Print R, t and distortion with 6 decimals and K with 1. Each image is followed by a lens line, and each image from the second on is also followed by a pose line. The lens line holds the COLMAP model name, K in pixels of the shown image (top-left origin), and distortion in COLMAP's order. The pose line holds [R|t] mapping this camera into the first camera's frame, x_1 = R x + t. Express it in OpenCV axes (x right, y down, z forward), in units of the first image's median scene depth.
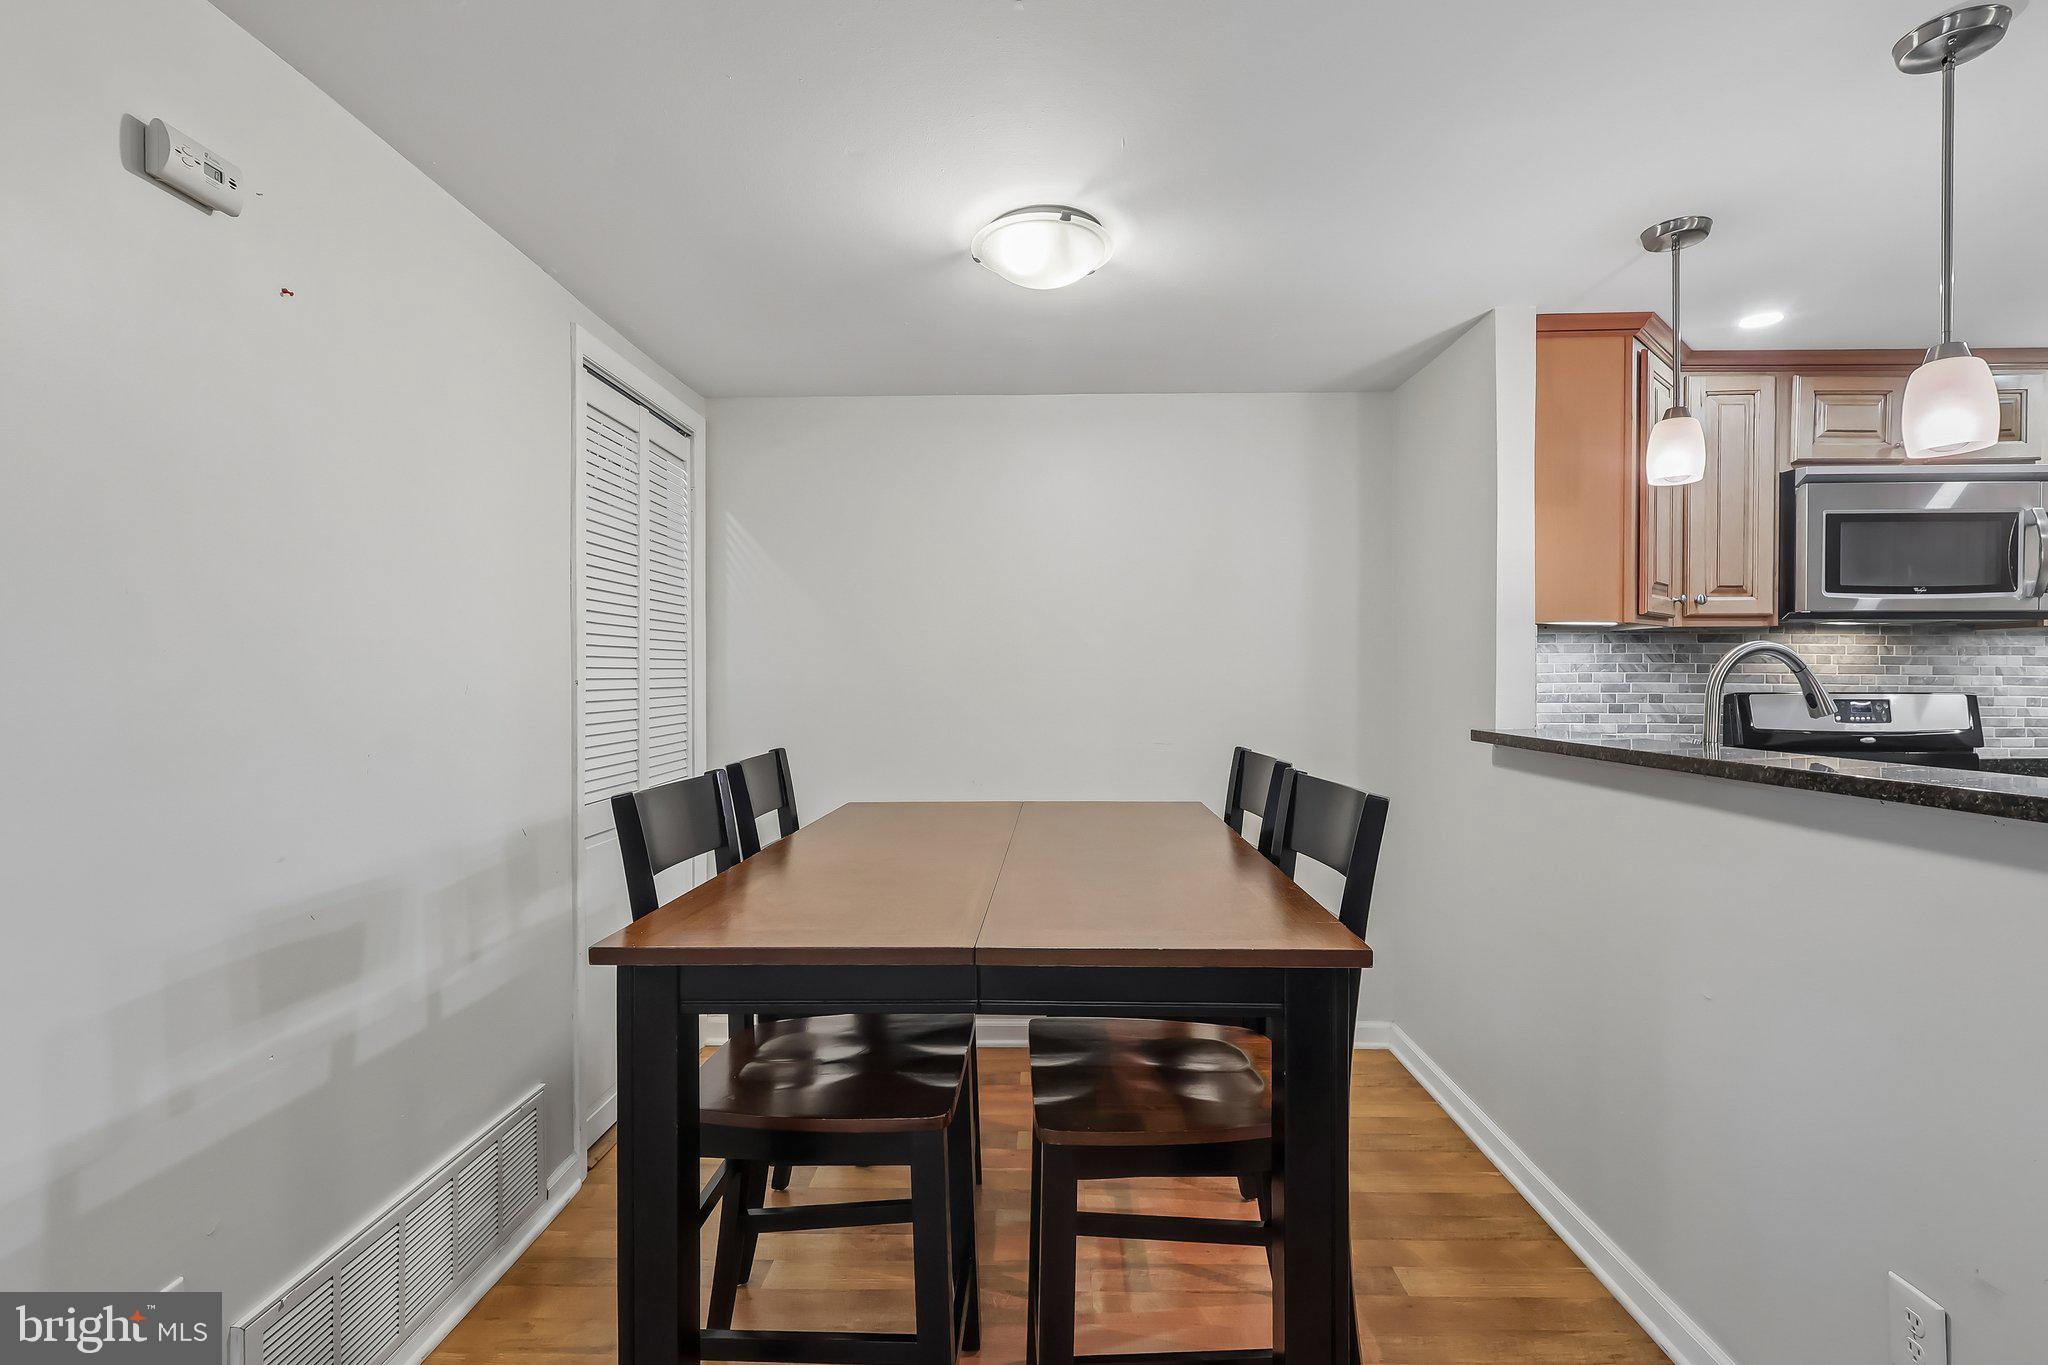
lens RADIAL K [[965.5, 0, 1026.2], [0, 965.5, 681.4], [0, 0, 1]] dist [0.001094, 0.001680]
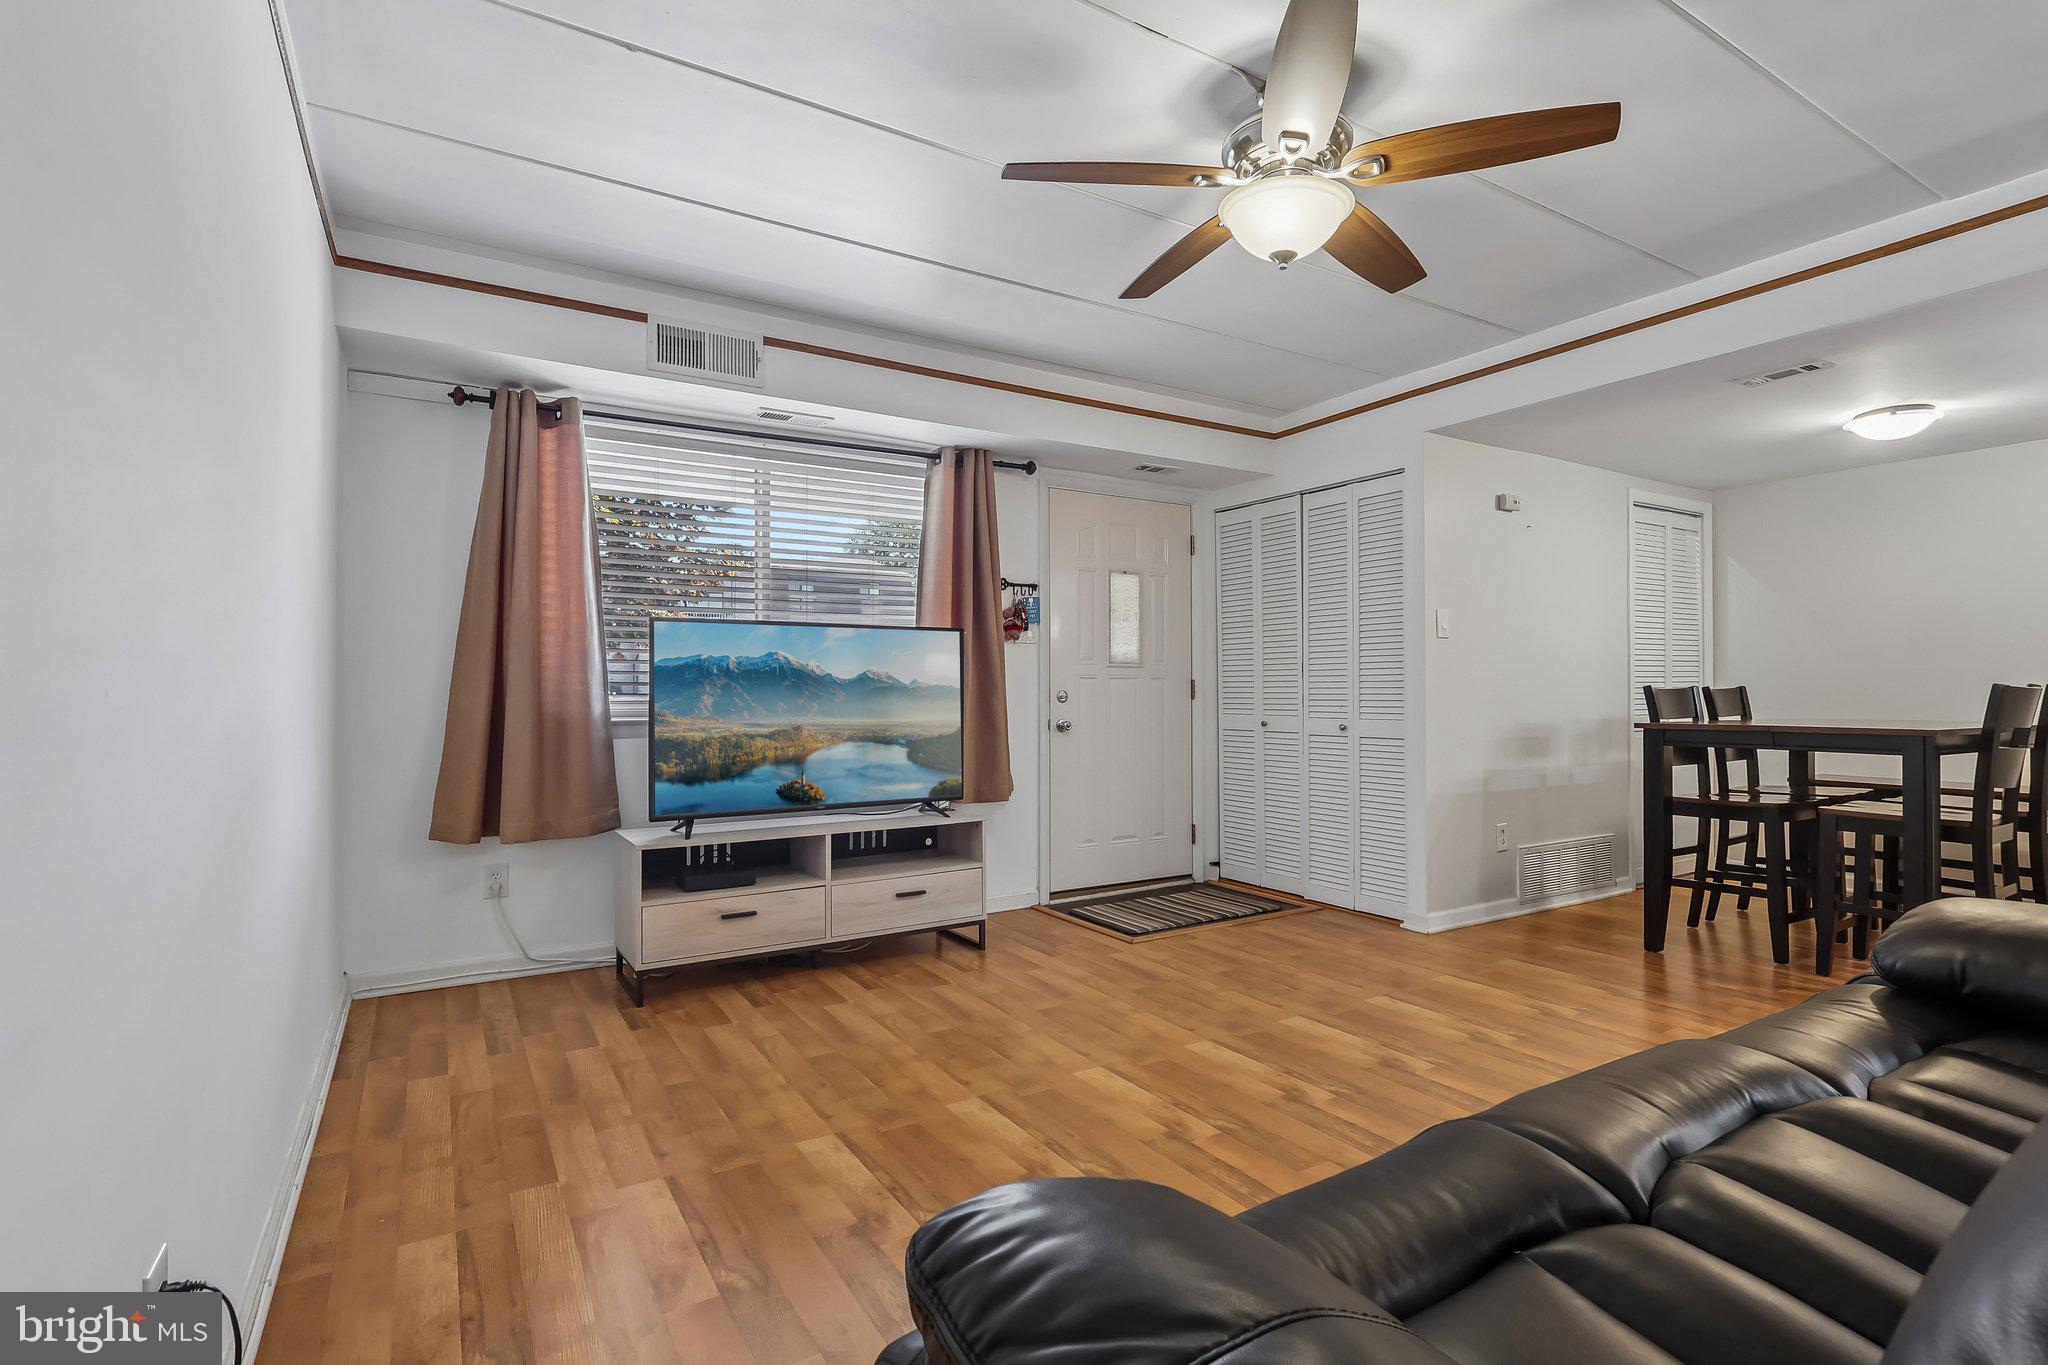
lens RADIAL K [[965.5, 0, 1019.7], [0, 965.5, 689.1], [0, 0, 1]] dist [0.001094, 0.001680]
pose [[0.535620, -0.000983, -0.844459, 0.502152], [-0.000707, 0.999998, -0.001613, 0.064725], [0.844459, 0.001461, 0.535618, -1.047685]]
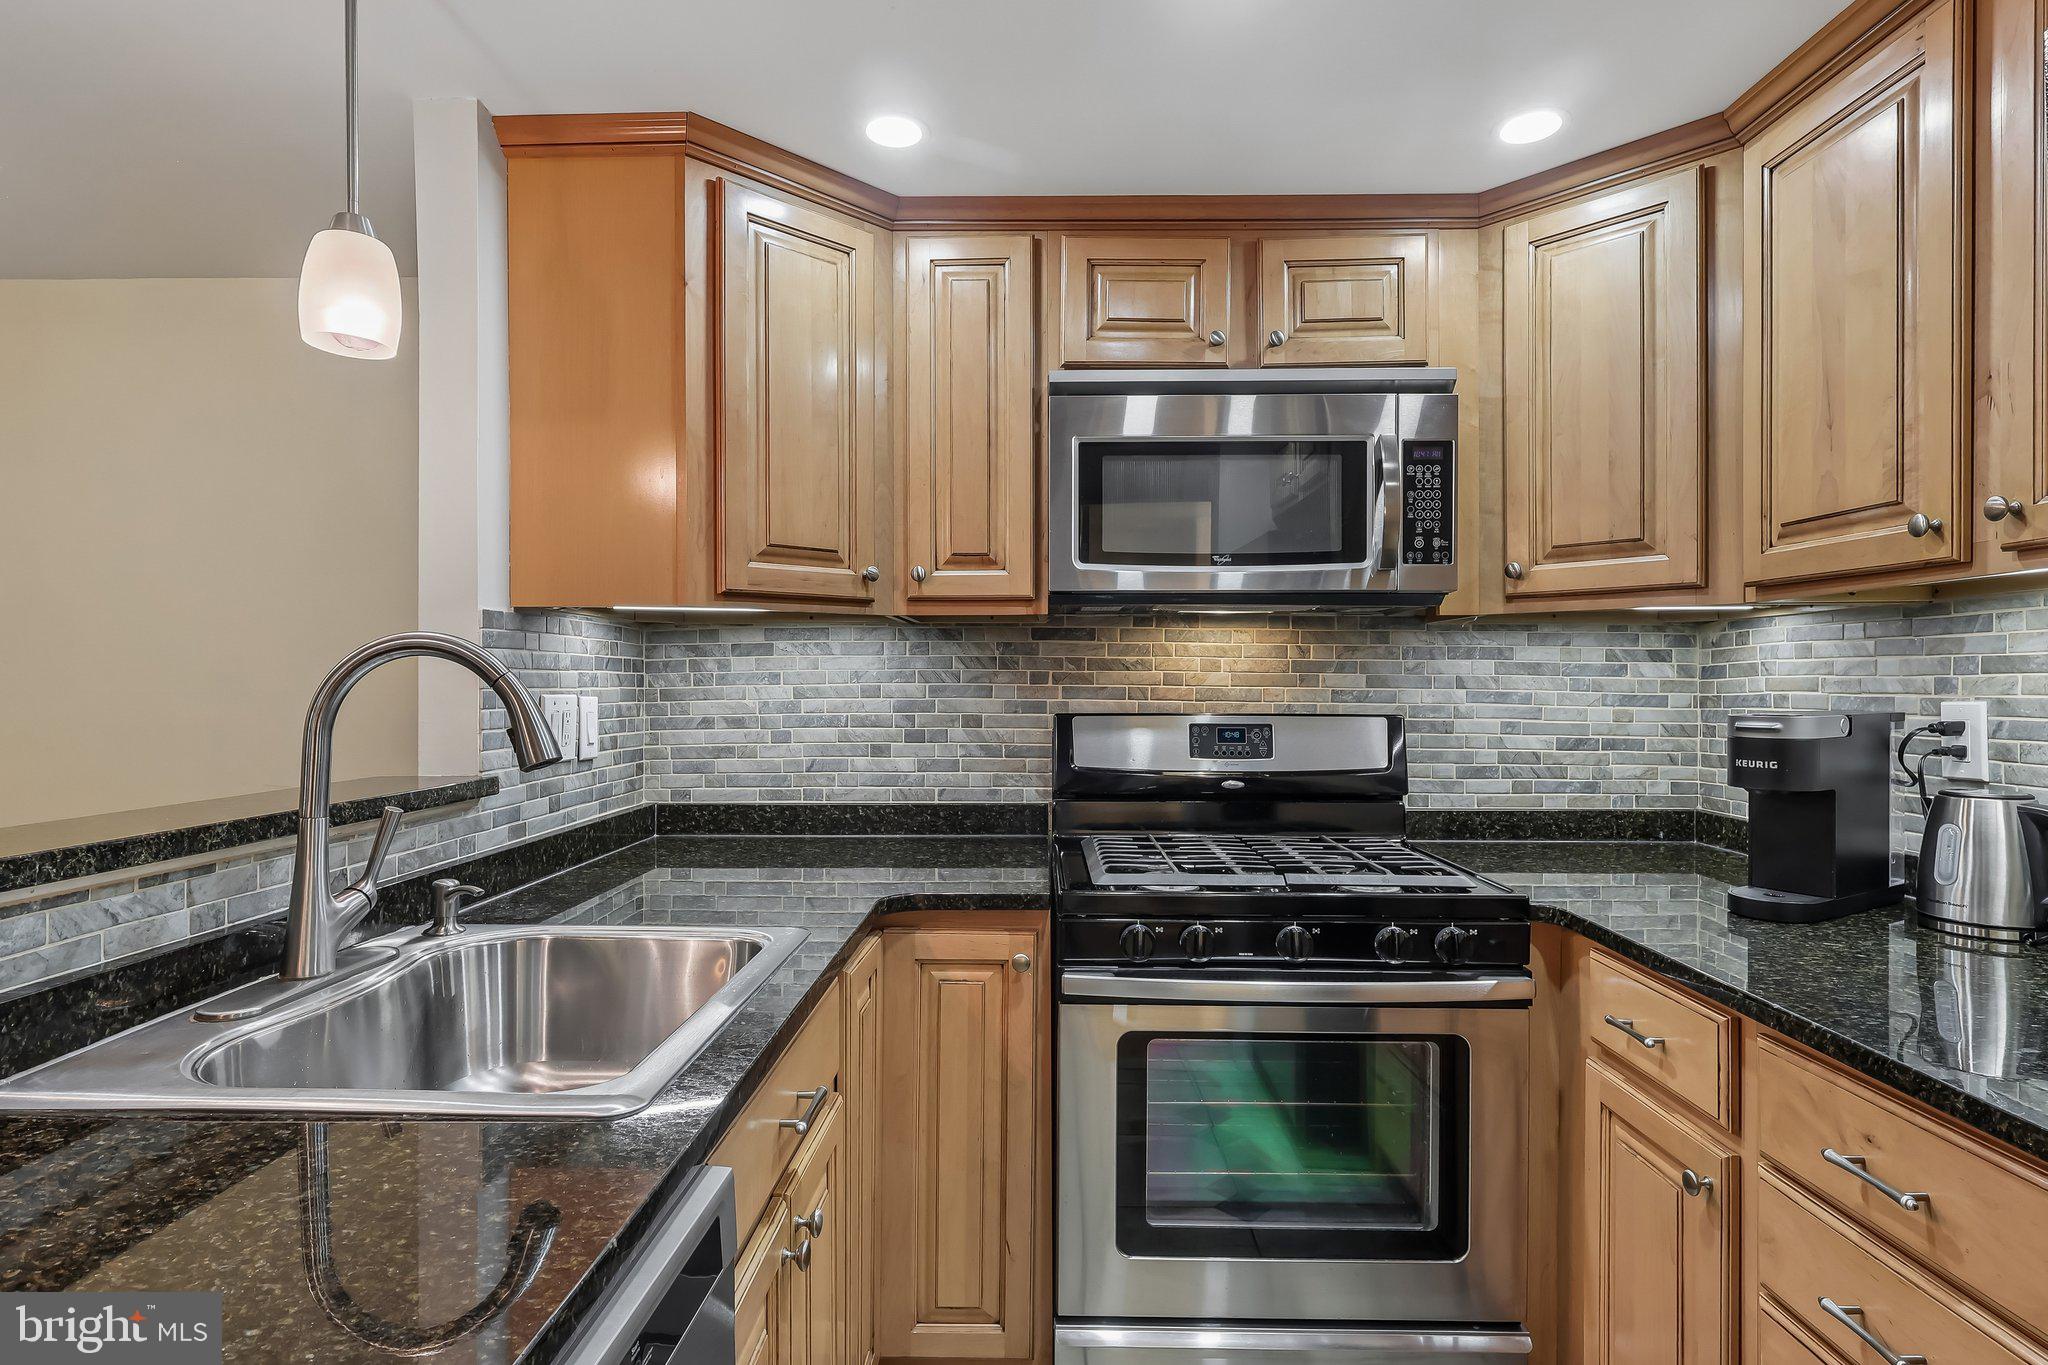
lens RADIAL K [[1052.6, 0, 1016.2], [0, 1052.6, 682.0], [0, 0, 1]] dist [-0.001676, 0.000527]
pose [[0.999974, 0.001971, -0.006874, 0.764253], [-0.002016, 0.999976, -0.006555, -0.006050], [0.006861, 0.006568, 0.999955, 0.279073]]
